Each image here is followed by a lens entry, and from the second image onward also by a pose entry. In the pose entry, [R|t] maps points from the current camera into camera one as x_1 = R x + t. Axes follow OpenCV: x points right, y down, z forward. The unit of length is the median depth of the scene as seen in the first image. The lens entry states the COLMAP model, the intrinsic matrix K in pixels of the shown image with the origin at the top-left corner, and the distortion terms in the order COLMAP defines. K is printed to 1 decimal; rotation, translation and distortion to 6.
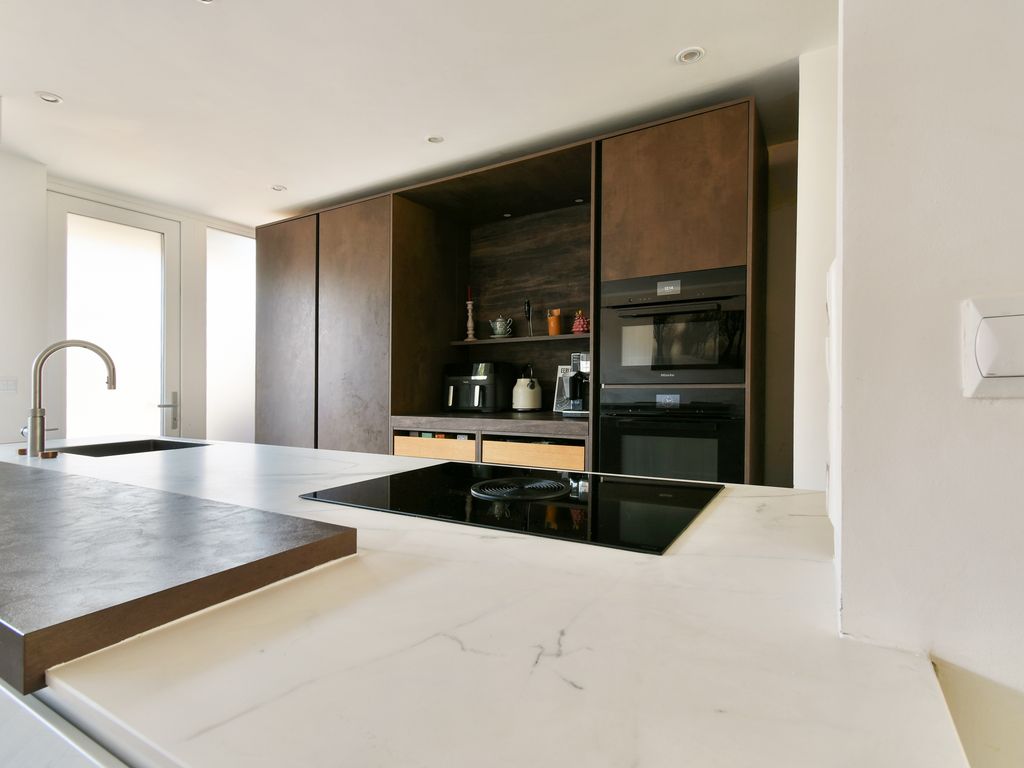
lens RADIAL K [[520.8, 0, 513.9], [0, 520.8, 382.1], [0, 0, 1]] dist [0.001627, 0.000993]
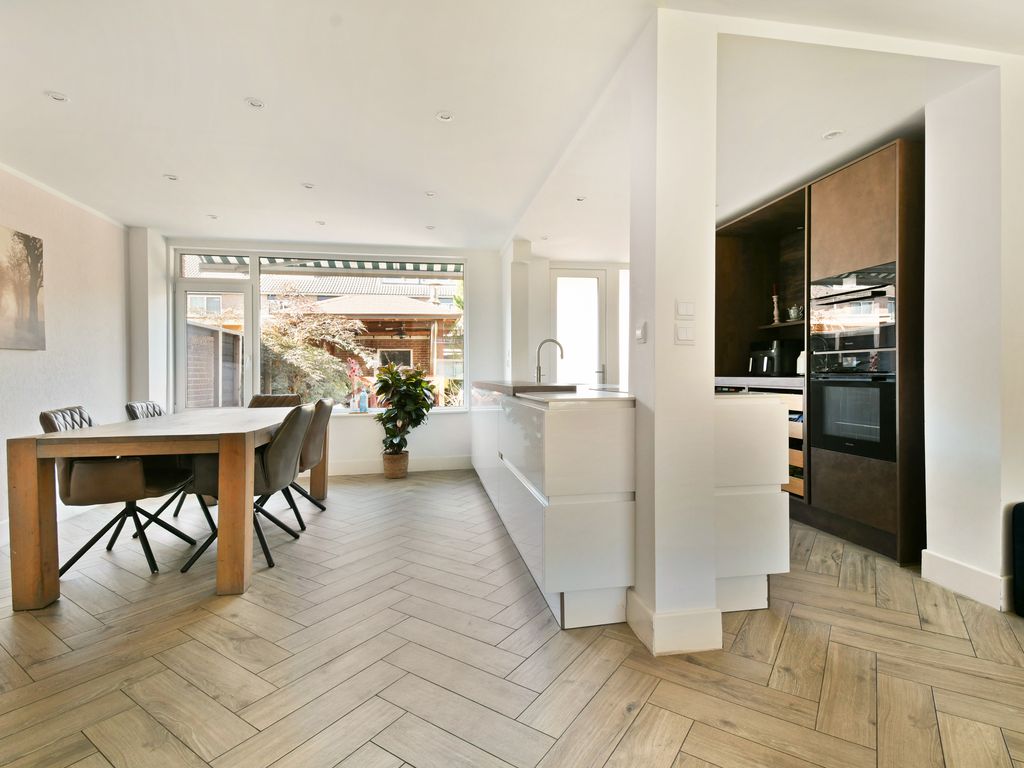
lens RADIAL K [[499.0, 0, 513.0], [0, 499.0, 365.6], [0, 0, 1]] dist [-0.000777, -0.000083]
pose [[0.653102, -0.007771, -0.757230, 0.495930], [0.005338, 0.999970, -0.005658, 0.033633], [0.757251, -0.000347, 0.653124, -0.400504]]
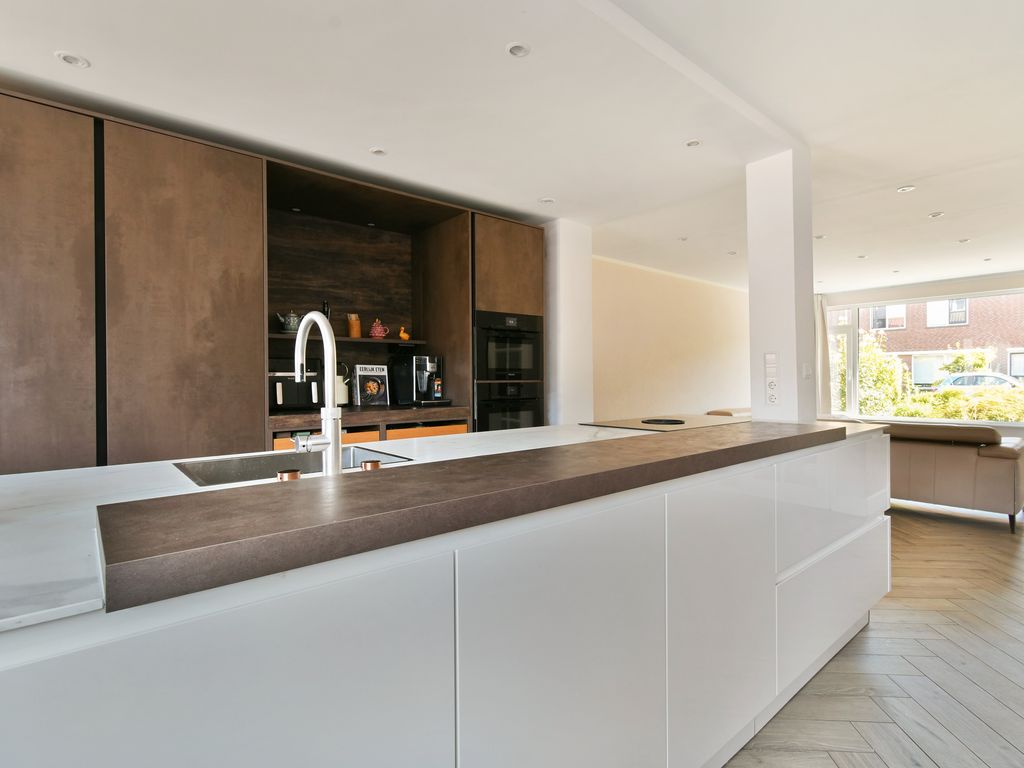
lens RADIAL K [[520.8, 0, 513.9], [0, 520.8, 382.1], [0, 0, 1]] dist [0.001627, 0.000993]
pose [[0.325900, 0.003666, 0.945397, -0.858610], [0.003381, 0.999982, -0.005043, 0.012792], [-0.945398, 0.004840, 0.325881, 0.309579]]
